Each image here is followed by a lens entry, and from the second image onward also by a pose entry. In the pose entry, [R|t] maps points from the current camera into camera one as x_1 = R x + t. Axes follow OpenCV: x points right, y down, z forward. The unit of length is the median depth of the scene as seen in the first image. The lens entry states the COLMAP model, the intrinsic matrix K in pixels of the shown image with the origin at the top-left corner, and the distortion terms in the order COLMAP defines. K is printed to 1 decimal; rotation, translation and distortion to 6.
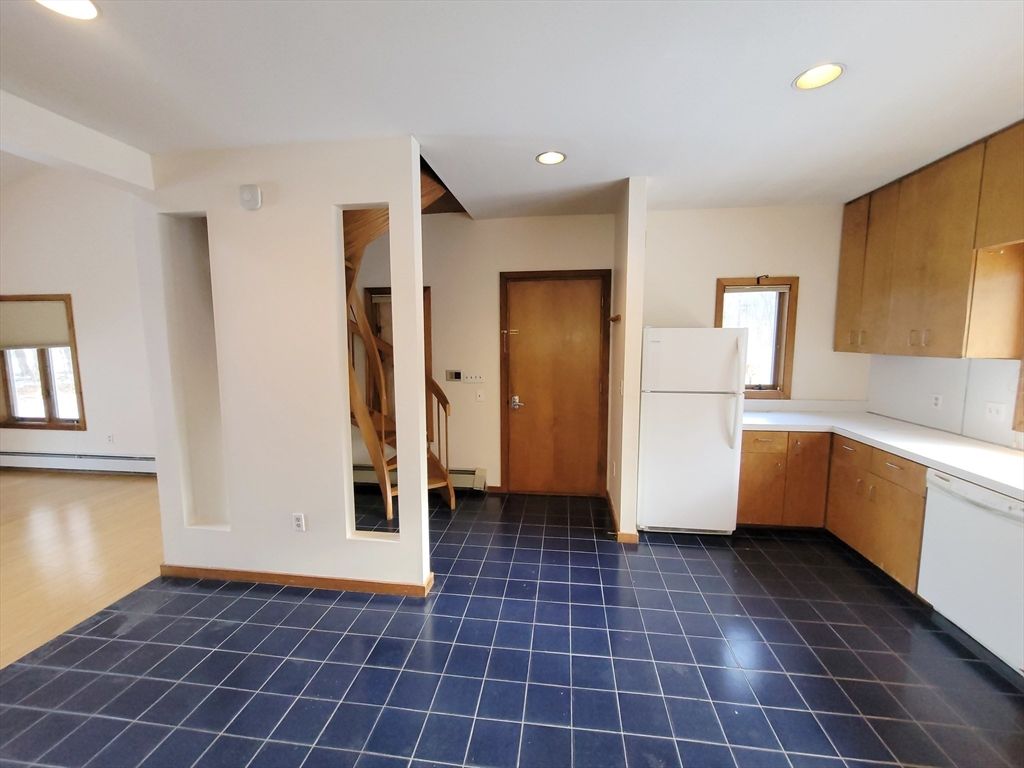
lens RADIAL K [[416.0, 0, 509.5], [0, 416.0, 382.7], [0, 0, 1]] dist [-0.006588, 0.000775]
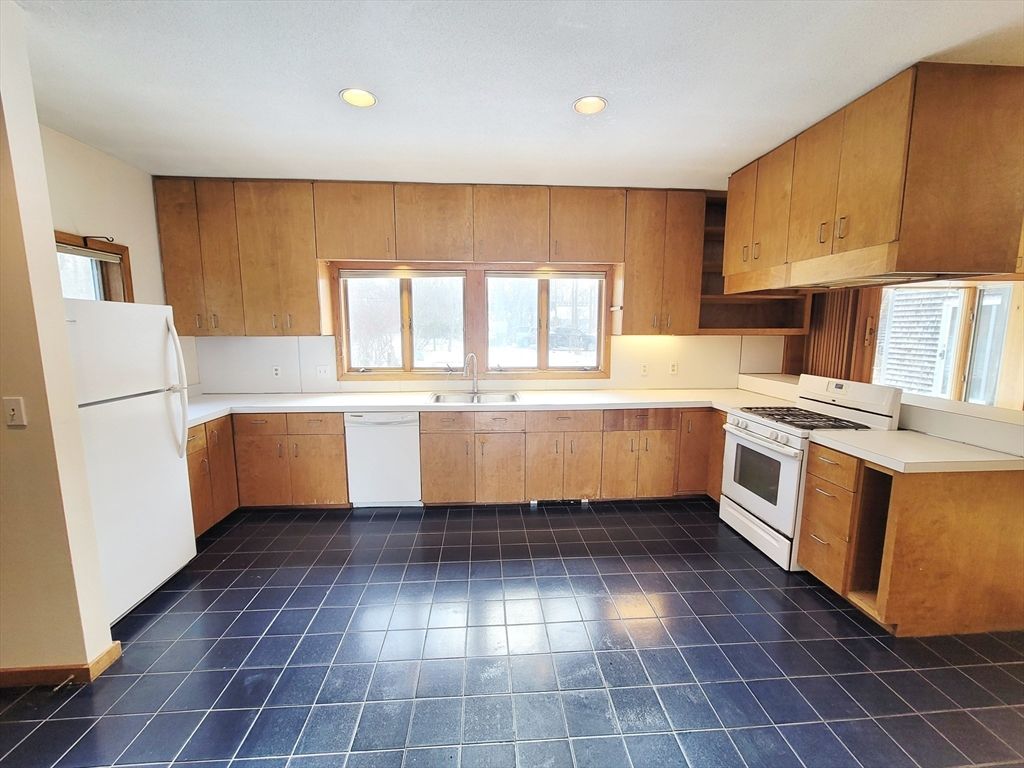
lens RADIAL K [[416.0, 0, 509.5], [0, 416.0, 382.7], [0, 0, 1]] dist [-0.006588, 0.000775]
pose [[-0.197696, -0.123800, 0.972415, -0.337865], [0.107023, 0.983337, 0.146948, -0.031369], [-0.974404, 0.133121, -0.181152, 0.503555]]
